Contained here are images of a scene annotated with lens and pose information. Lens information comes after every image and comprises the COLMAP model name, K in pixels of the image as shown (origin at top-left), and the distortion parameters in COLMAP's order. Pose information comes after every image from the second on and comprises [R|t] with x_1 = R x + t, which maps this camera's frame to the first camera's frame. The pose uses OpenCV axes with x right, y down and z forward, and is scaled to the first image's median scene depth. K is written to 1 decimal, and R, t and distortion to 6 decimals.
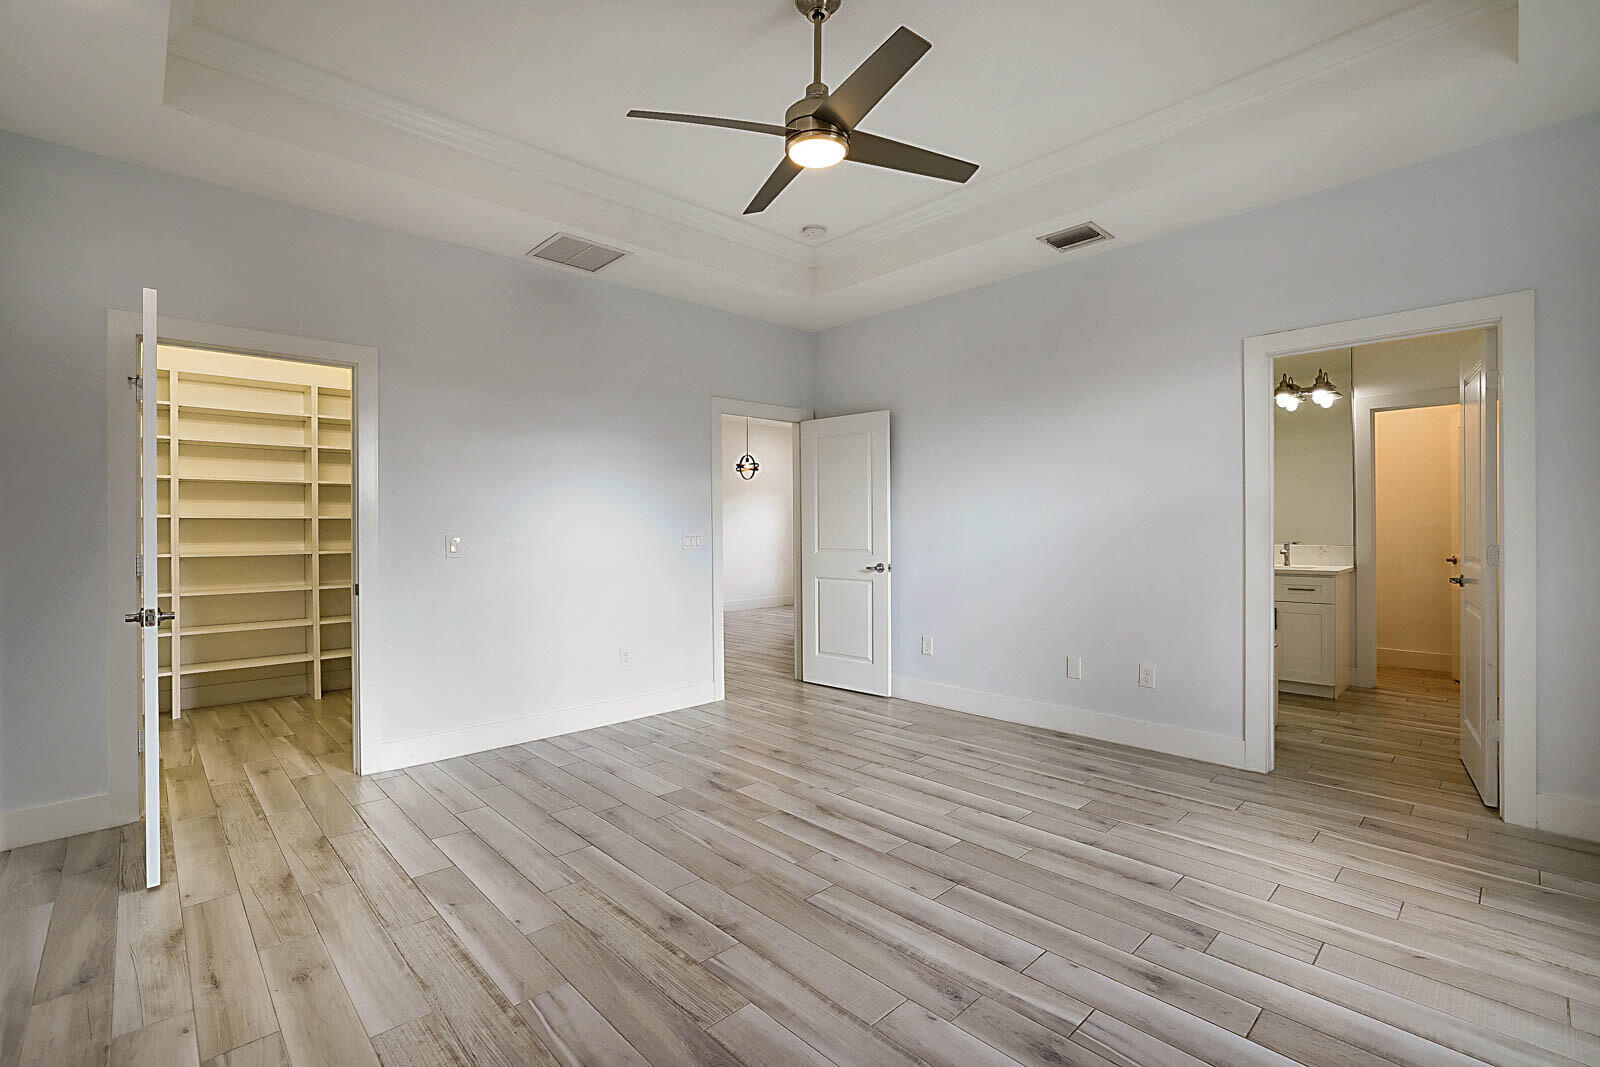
lens RADIAL K [[717.3, 0, 798.0], [0, 717.3, 530.2], [0, 0, 1]] dist [-0.000128, 0.000019]
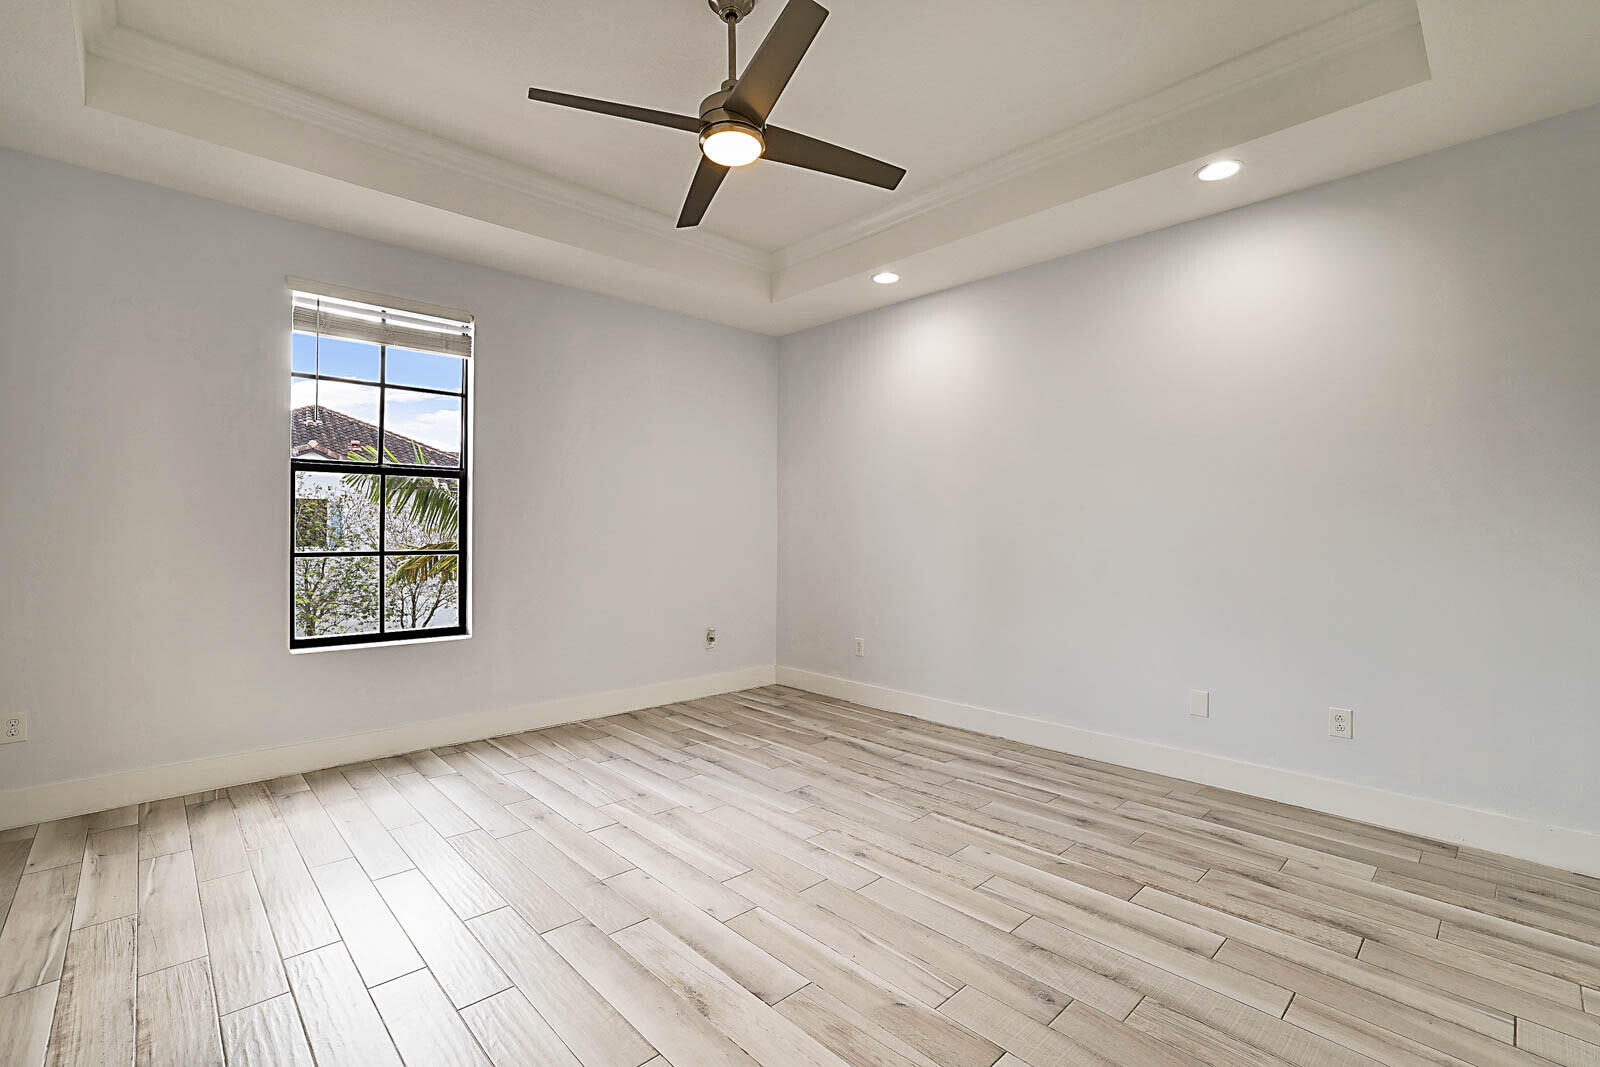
lens RADIAL K [[698.3, 0, 801.9], [0, 698.3, 530.1], [0, 0, 1]] dist [-0.000154, -0.000003]
pose [[-0.999991, 0.002336, -0.003600, -0.069253], [0.002316, 0.999983, 0.005439, -0.015486], [0.003613, 0.005431, -0.999979, 2.211913]]
